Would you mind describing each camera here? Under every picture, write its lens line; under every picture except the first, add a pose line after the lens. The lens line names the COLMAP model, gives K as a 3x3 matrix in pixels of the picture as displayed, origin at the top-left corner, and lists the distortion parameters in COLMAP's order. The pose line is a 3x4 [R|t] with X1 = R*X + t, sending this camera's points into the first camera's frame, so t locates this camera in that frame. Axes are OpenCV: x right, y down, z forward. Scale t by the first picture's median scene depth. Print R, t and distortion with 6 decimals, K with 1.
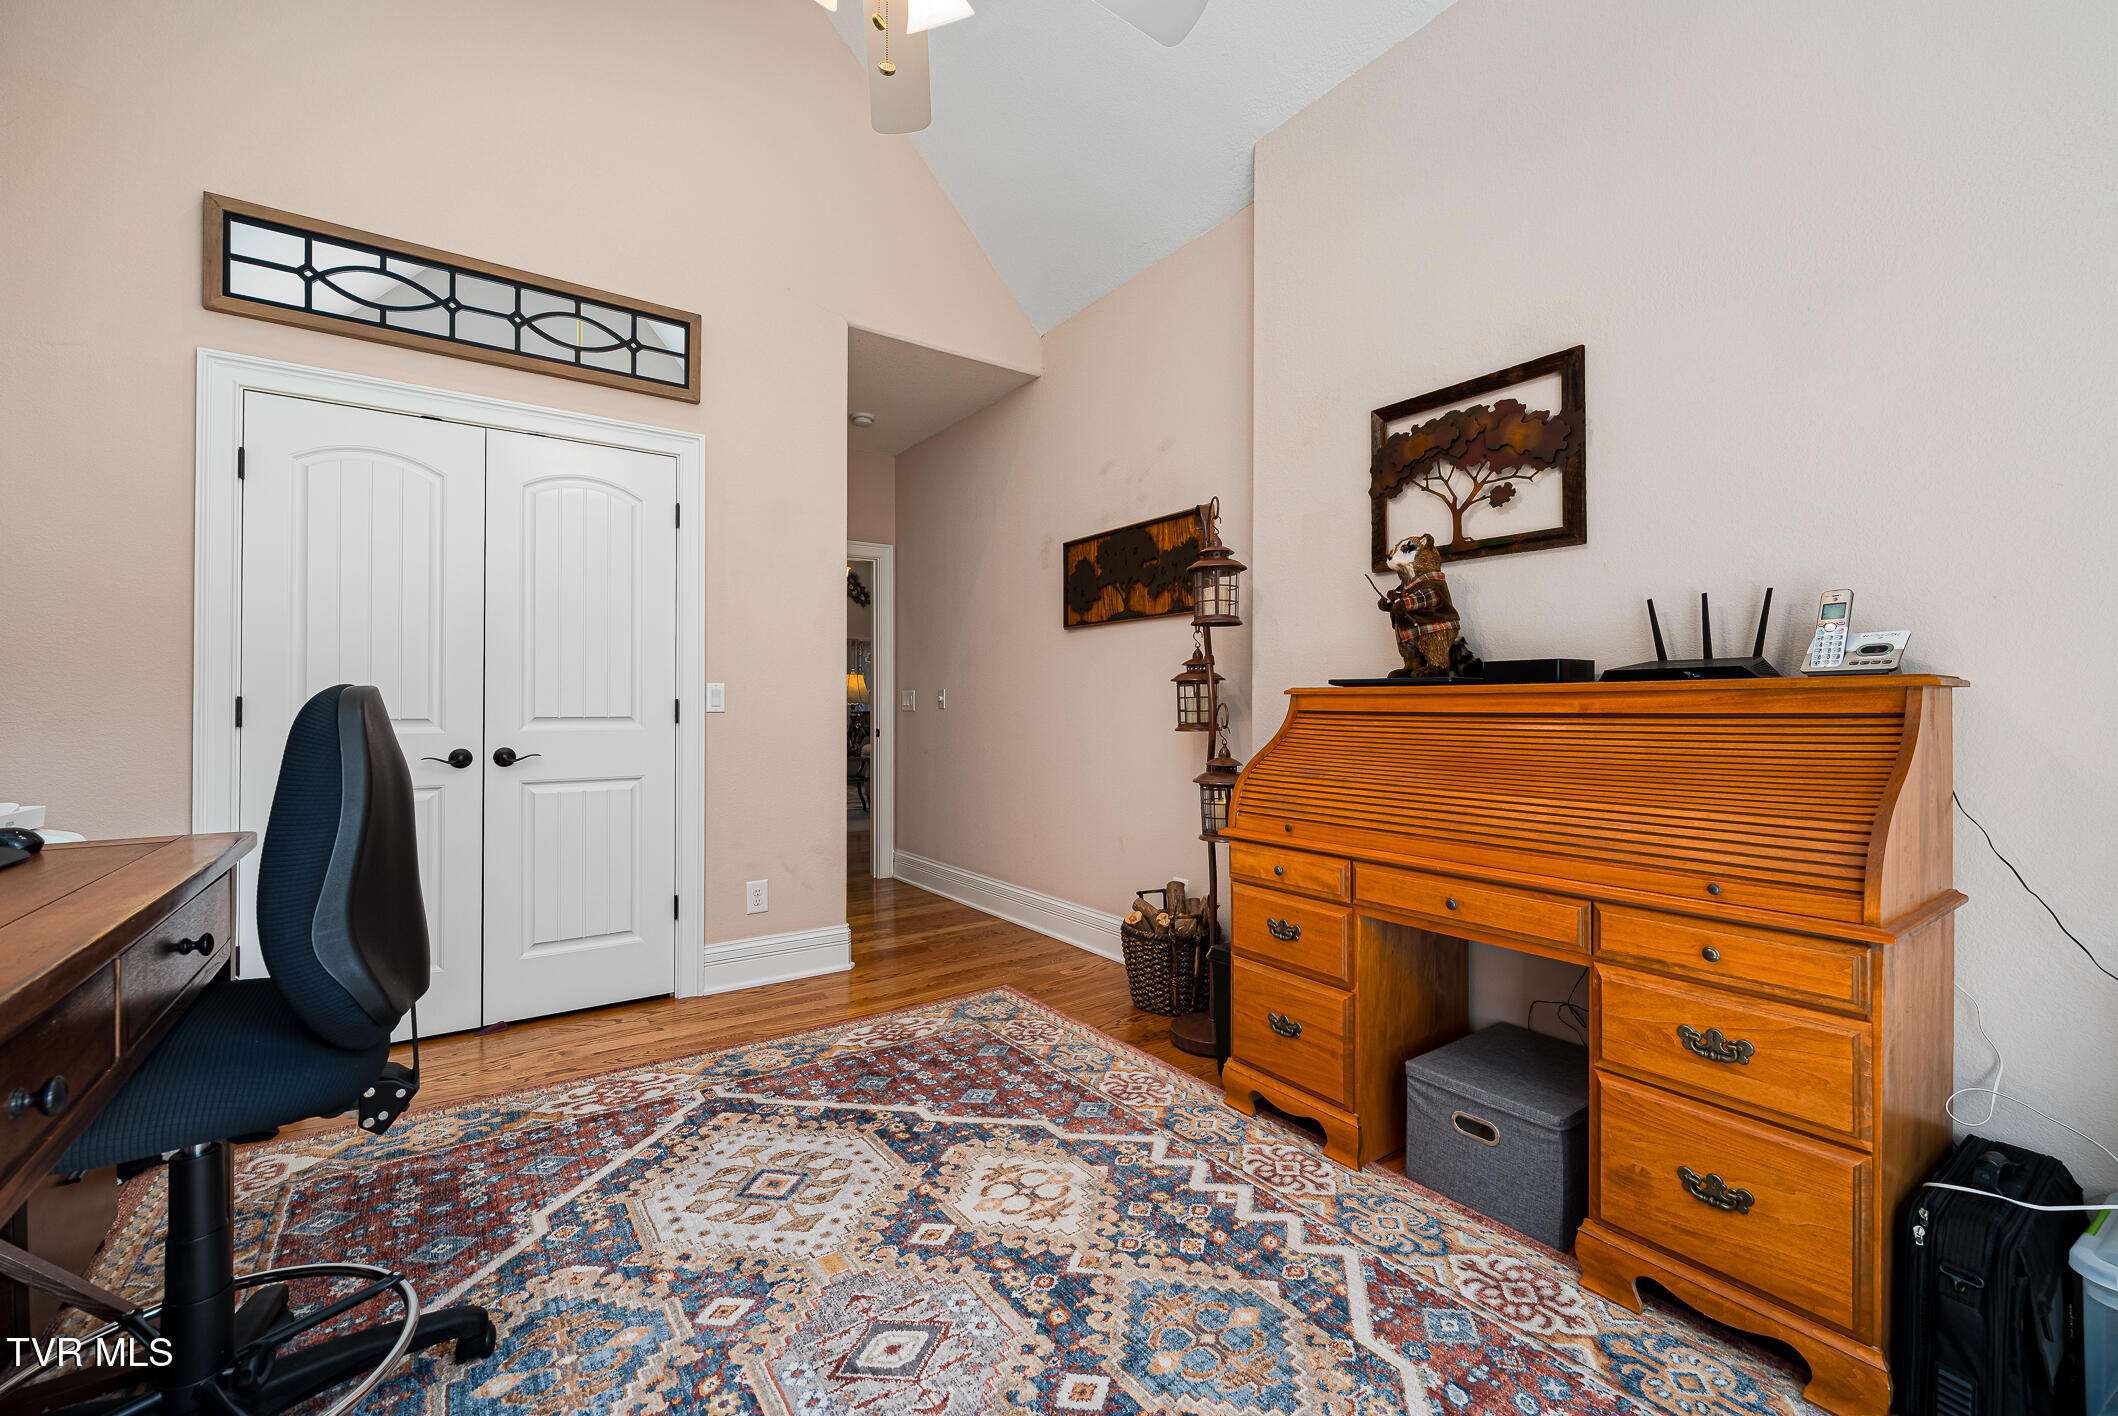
lens RADIAL K [[873.5, 0, 1060.0], [0, 873.5, 708.9], [0, 0, 1]] dist [-0.000538, -0.000025]
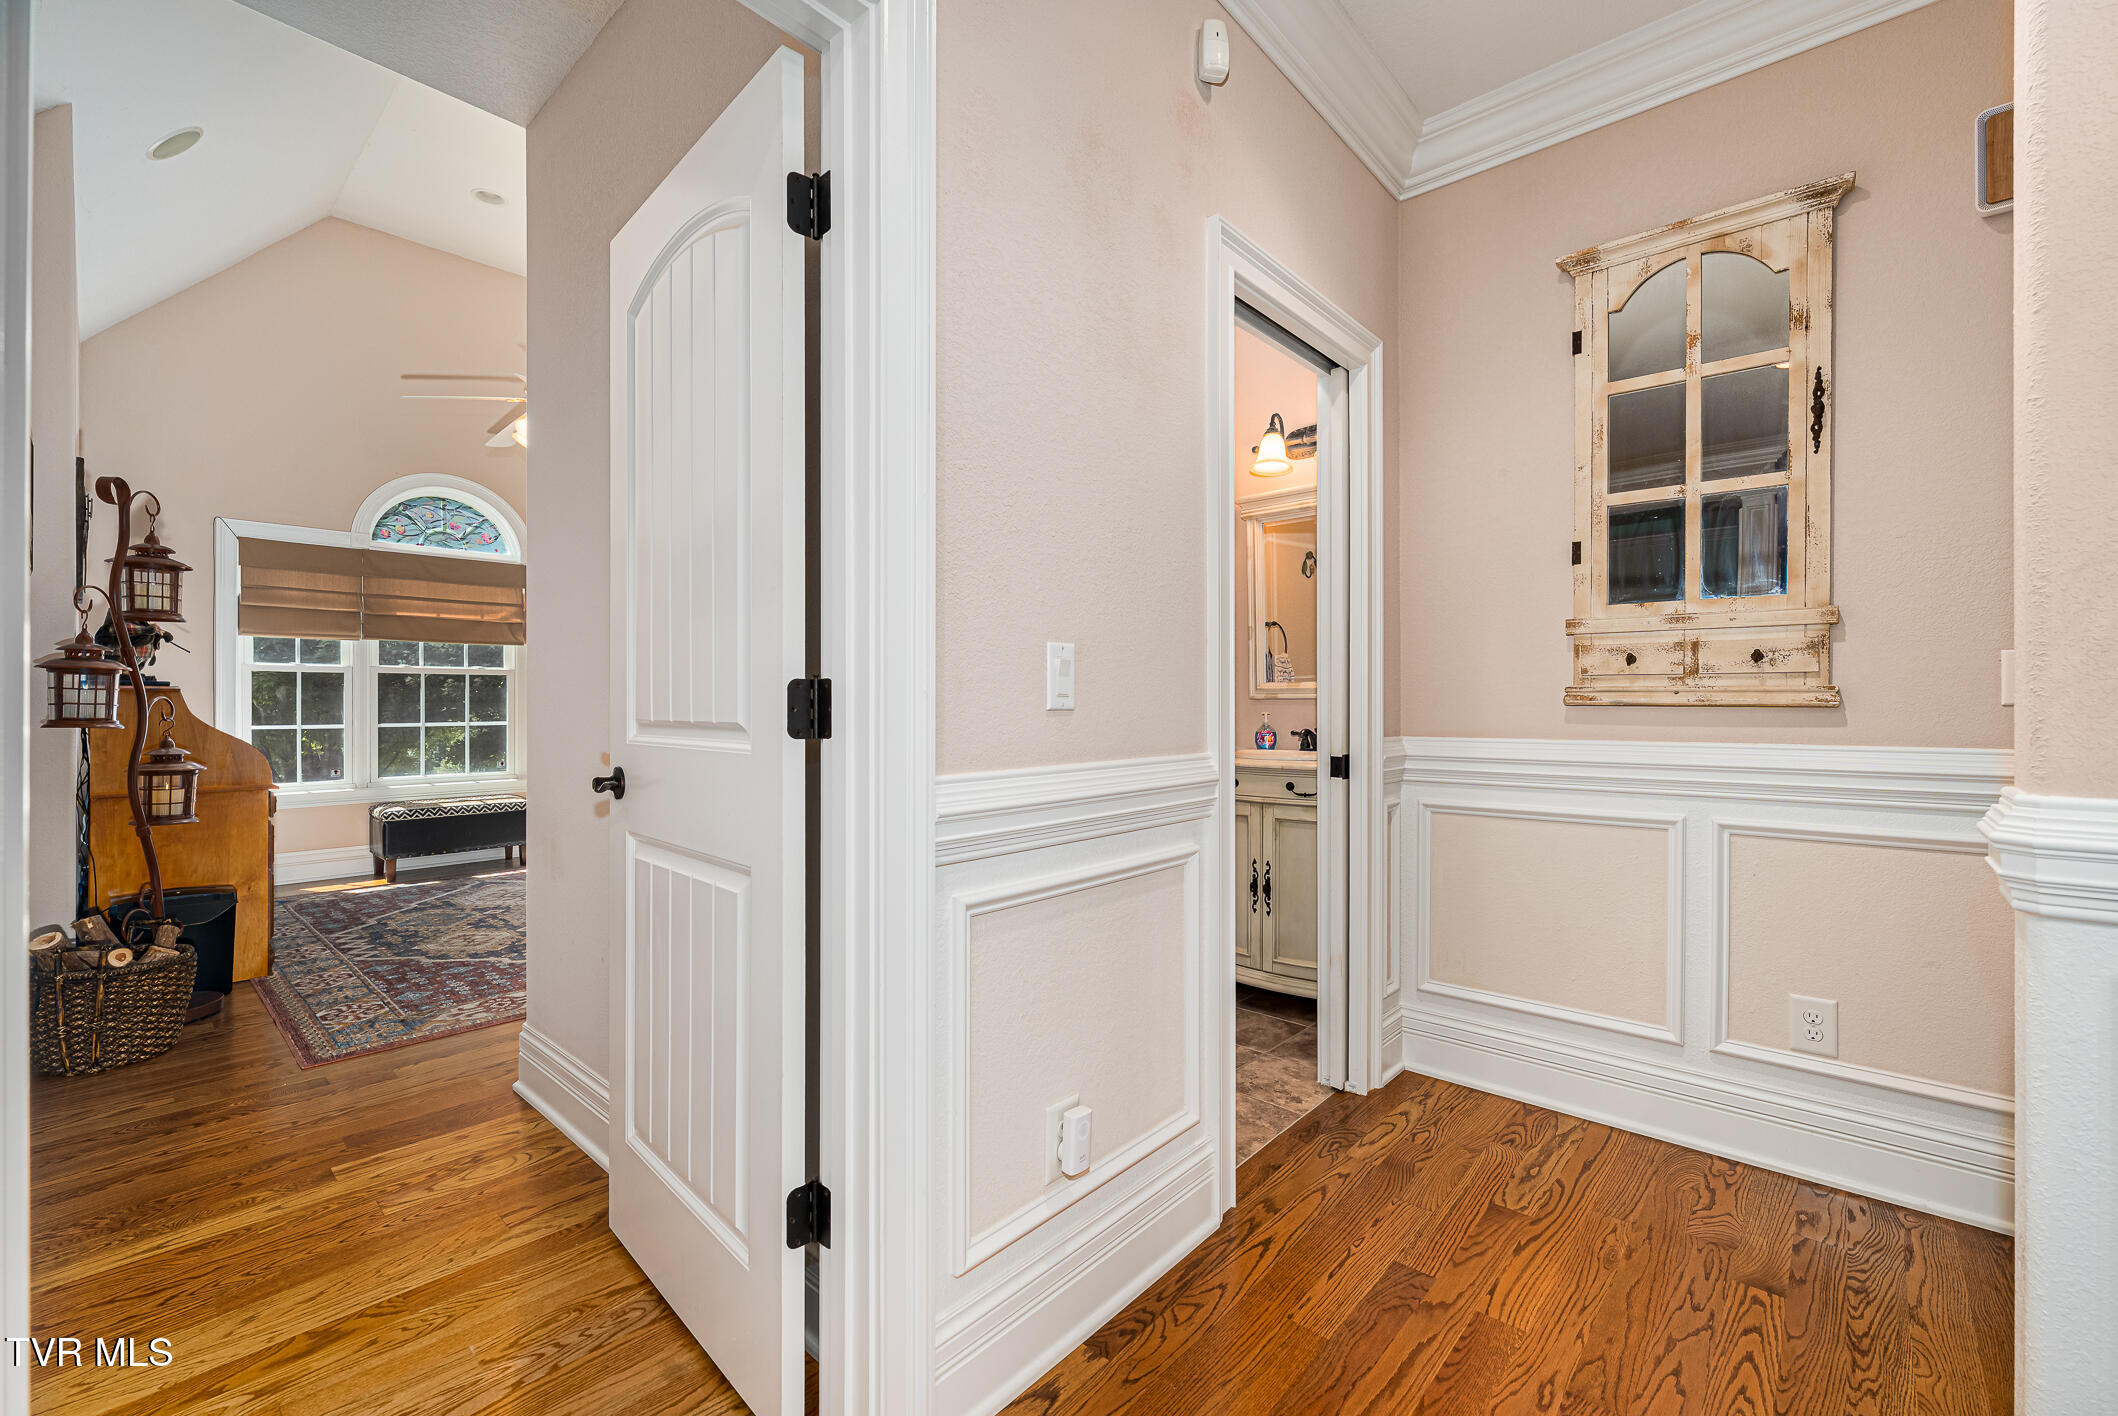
lens RADIAL K [[873.5, 0, 1057.8], [0, 873.5, 706.2], [0, 0, 1]] dist [-0.000538, -0.000025]
pose [[-0.975104, -0.001514, -0.221742, -0.629174], [-0.001132, 0.999998, -0.001848, 0.002040], [0.221744, -0.001551, -0.975104, 2.227493]]
